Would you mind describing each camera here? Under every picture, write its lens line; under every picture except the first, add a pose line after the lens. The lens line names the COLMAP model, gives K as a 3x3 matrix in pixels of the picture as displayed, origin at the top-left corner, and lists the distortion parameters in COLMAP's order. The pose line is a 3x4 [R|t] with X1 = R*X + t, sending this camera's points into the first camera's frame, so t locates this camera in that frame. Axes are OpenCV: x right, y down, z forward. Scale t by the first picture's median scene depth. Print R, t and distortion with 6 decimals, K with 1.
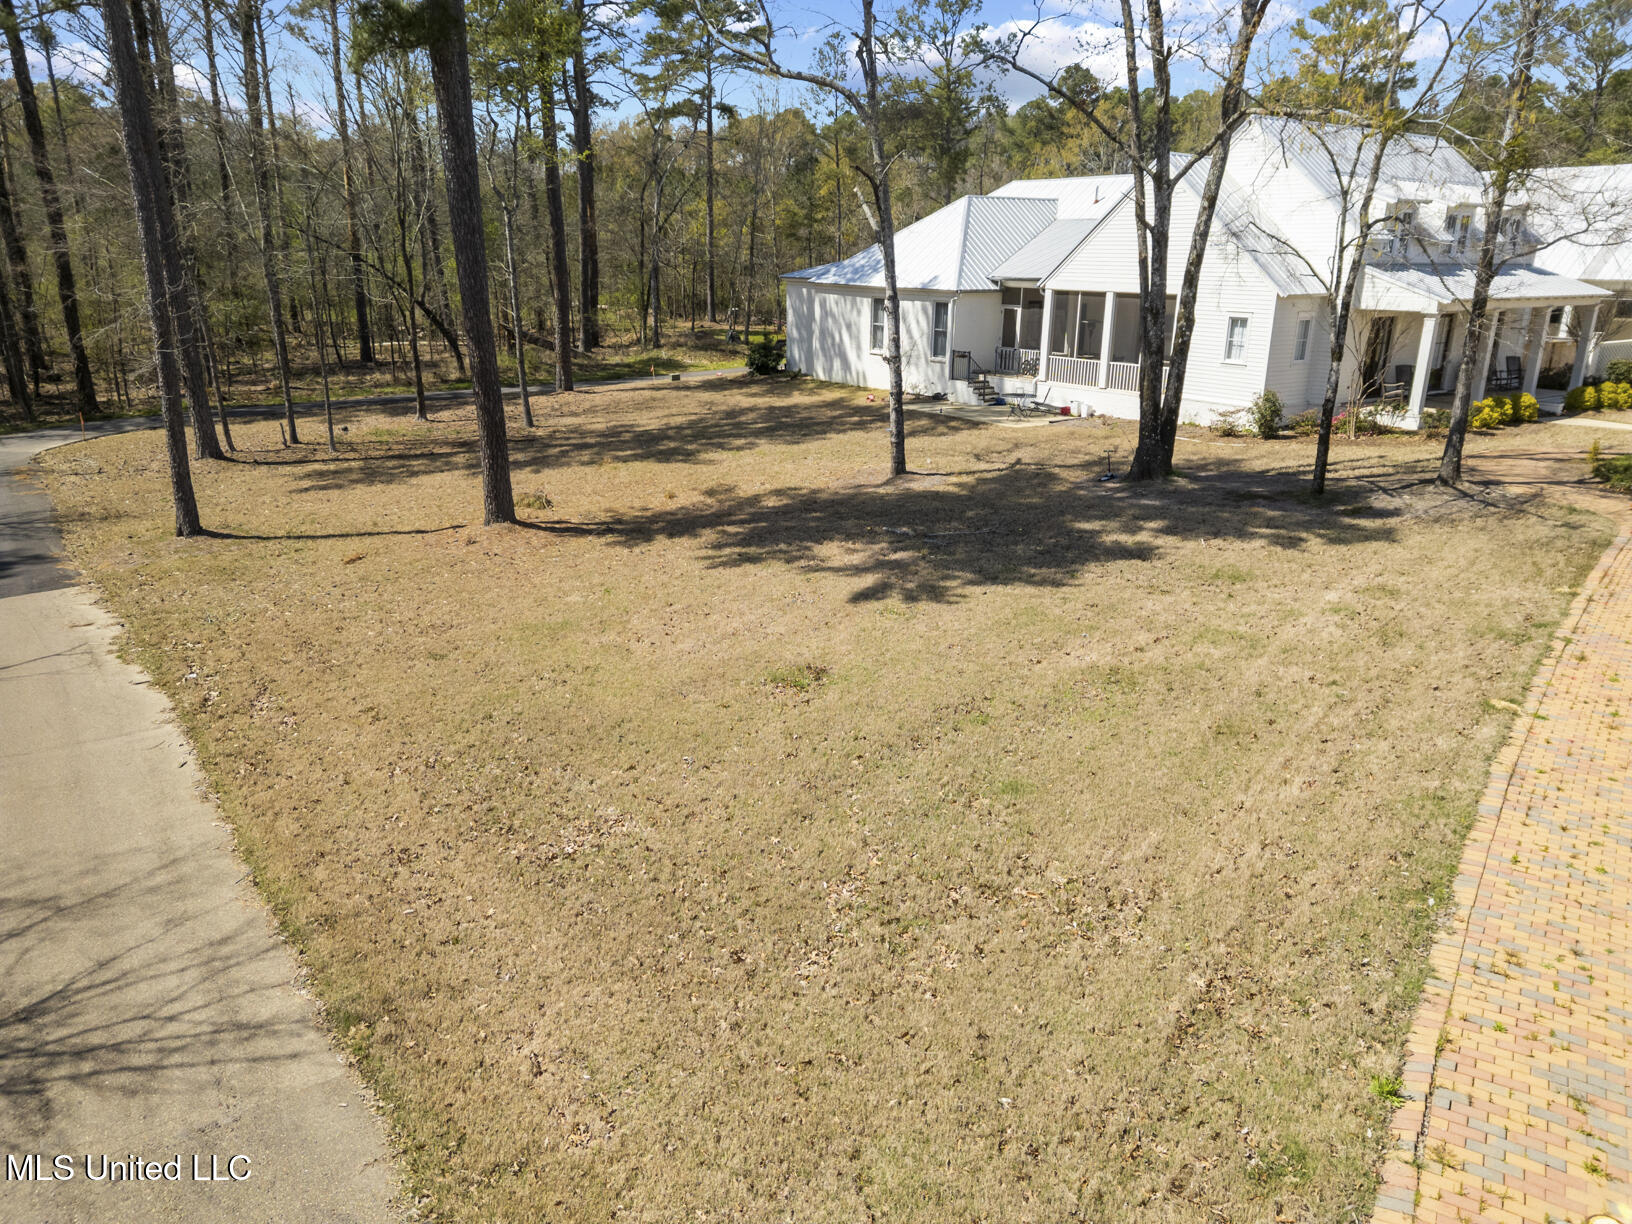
lens RADIAL K [[1146.9, 0, 820.0], [0, 1146.9, 617.3], [0, 0, 1]] dist [0.063982, -0.054389]
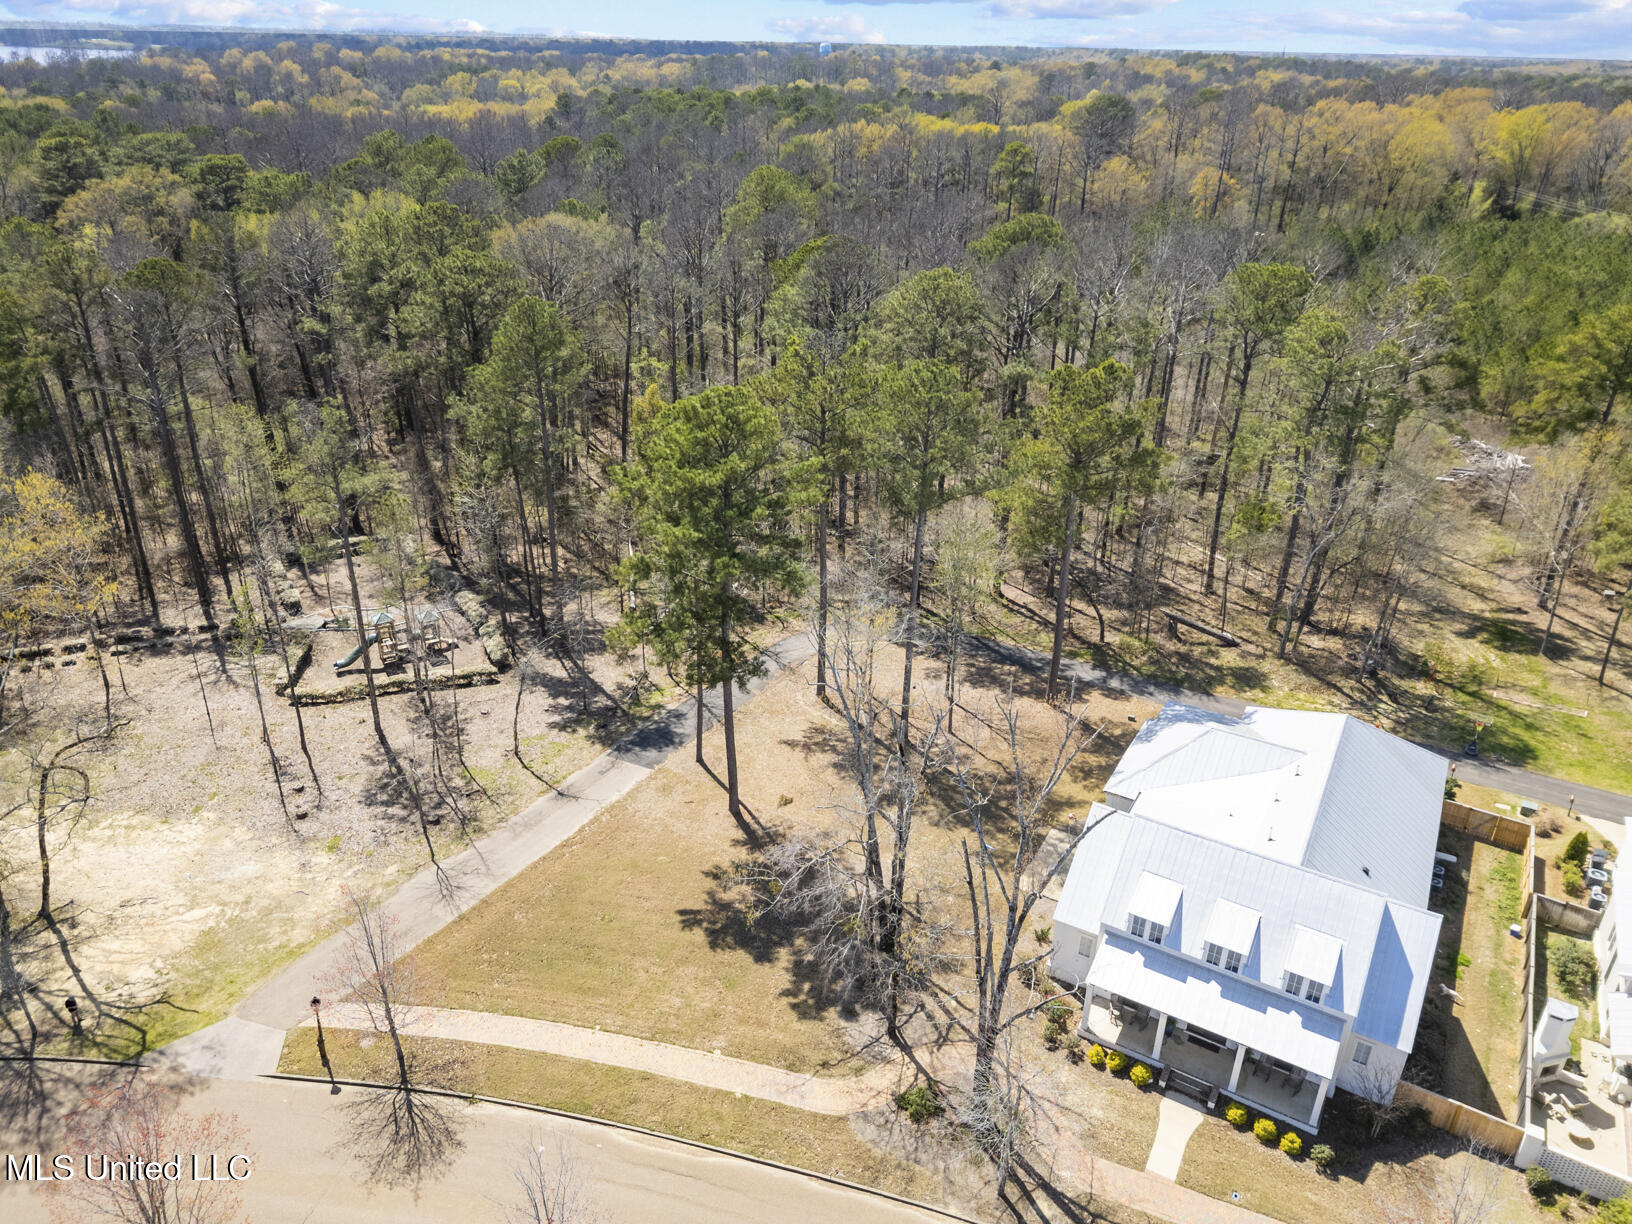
lens RADIAL K [[1146.9, 0, 810.3], [0, 1146.9, 617.4], [0, 0, 1]] dist [0.063982, -0.054389]
pose [[0.402855, 0.403552, -0.821495, 2.176603], [-0.289061, 0.907709, 0.304150, -1.608305], [0.868419, 0.114934, 0.482326, -0.301171]]
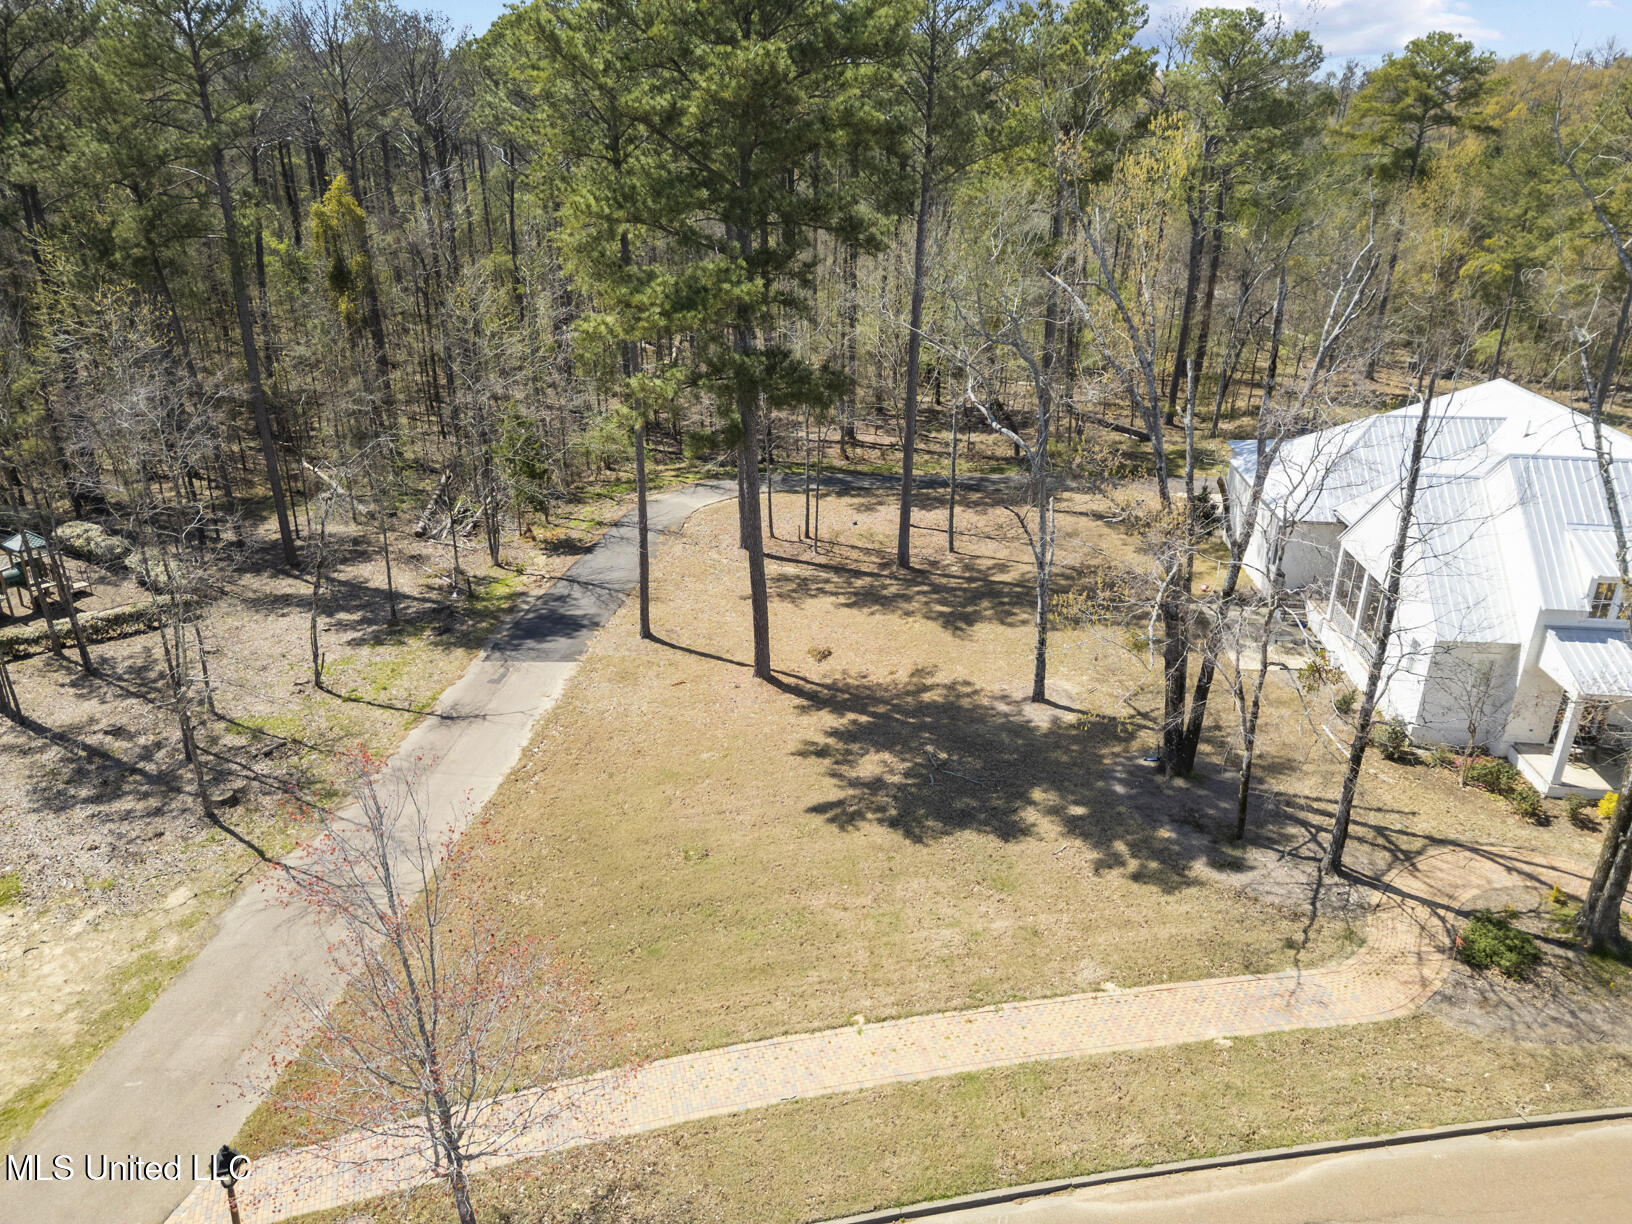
lens RADIAL K [[1146.9, 0, 814.9], [0, 1146.9, 605.6], [0, 0, 1]] dist [0.063982, -0.054389]
pose [[0.752295, 0.253044, -0.608294, 0.903941], [-0.202956, 0.967408, 0.151430, -0.515638], [0.626787, 0.009537, 0.779133, -0.339973]]
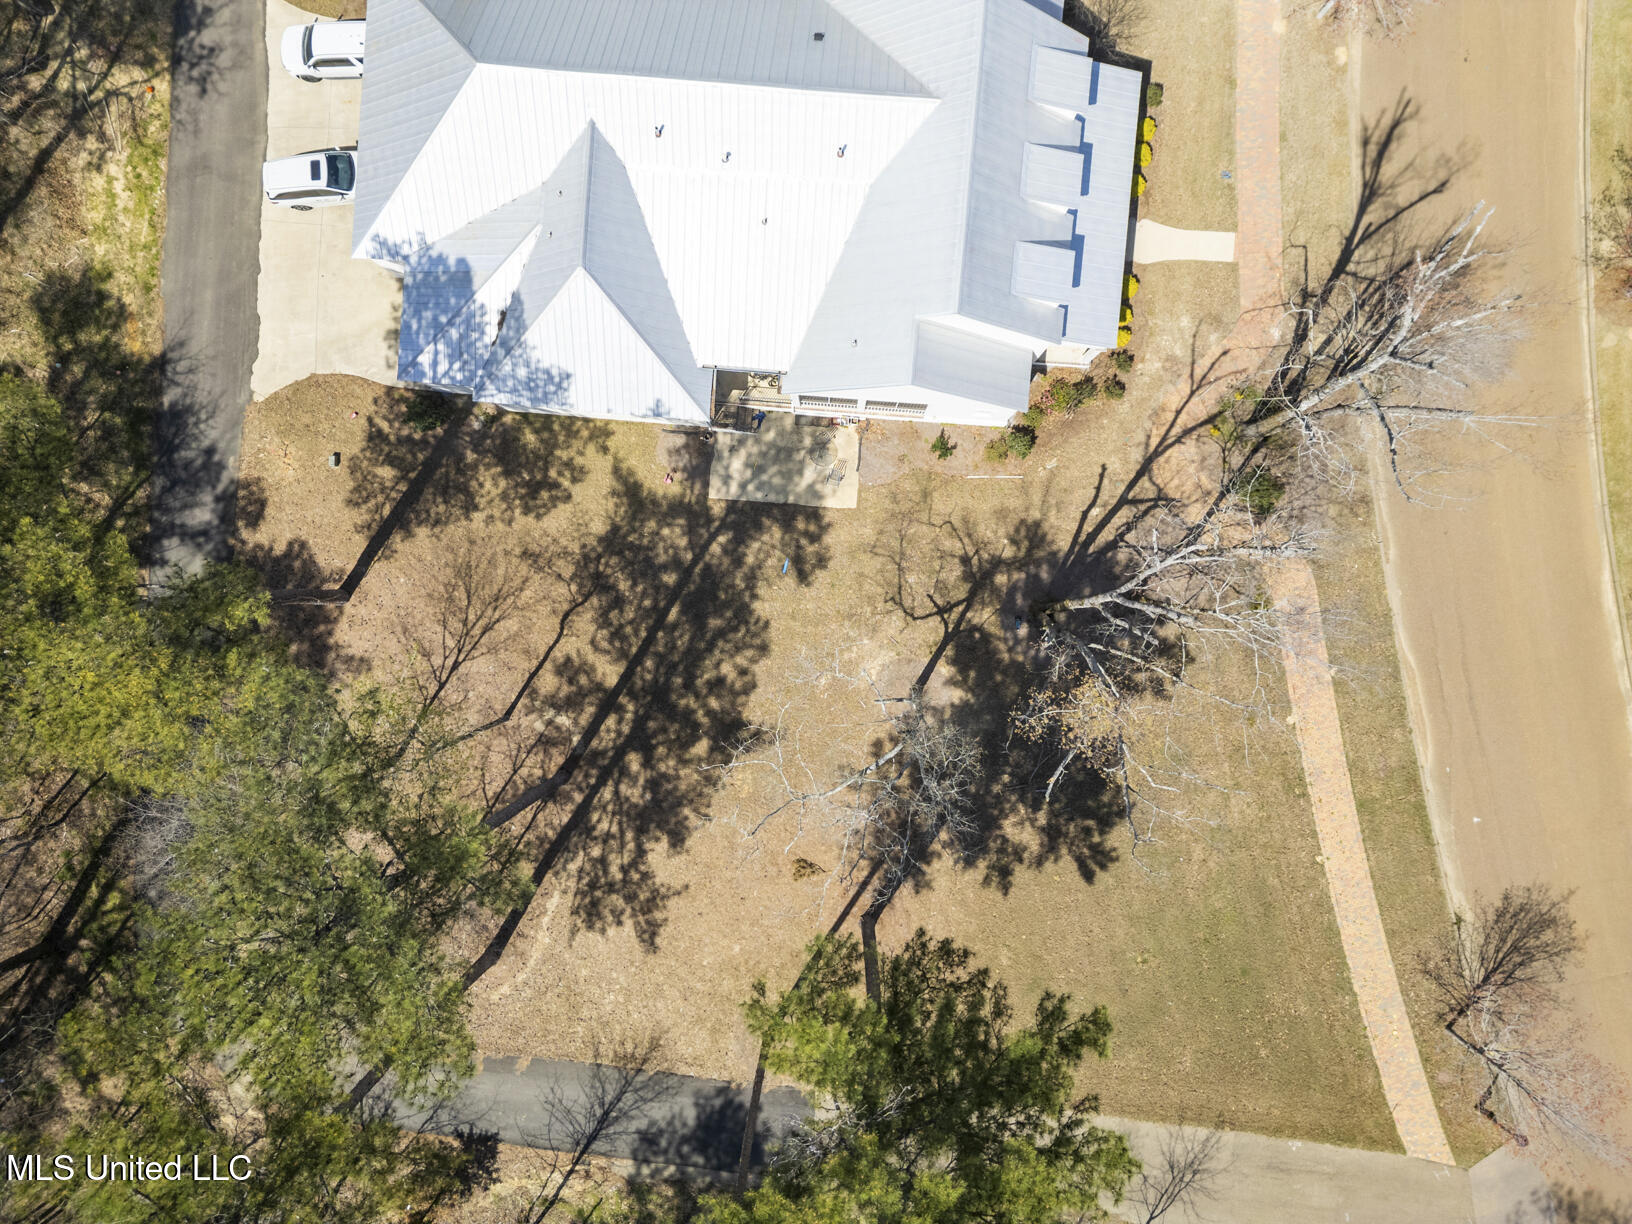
lens RADIAL K [[1146.9, 0, 808.9], [0, 1146.9, 611.7], [0, 0, 1]] dist [0.063982, -0.054389]
pose [[0.653608, -0.756311, -0.028089, 0.133565], [0.246471, 0.177617, 0.952735, -2.327597], [-0.715575, -0.629639, 0.302501, 0.896381]]
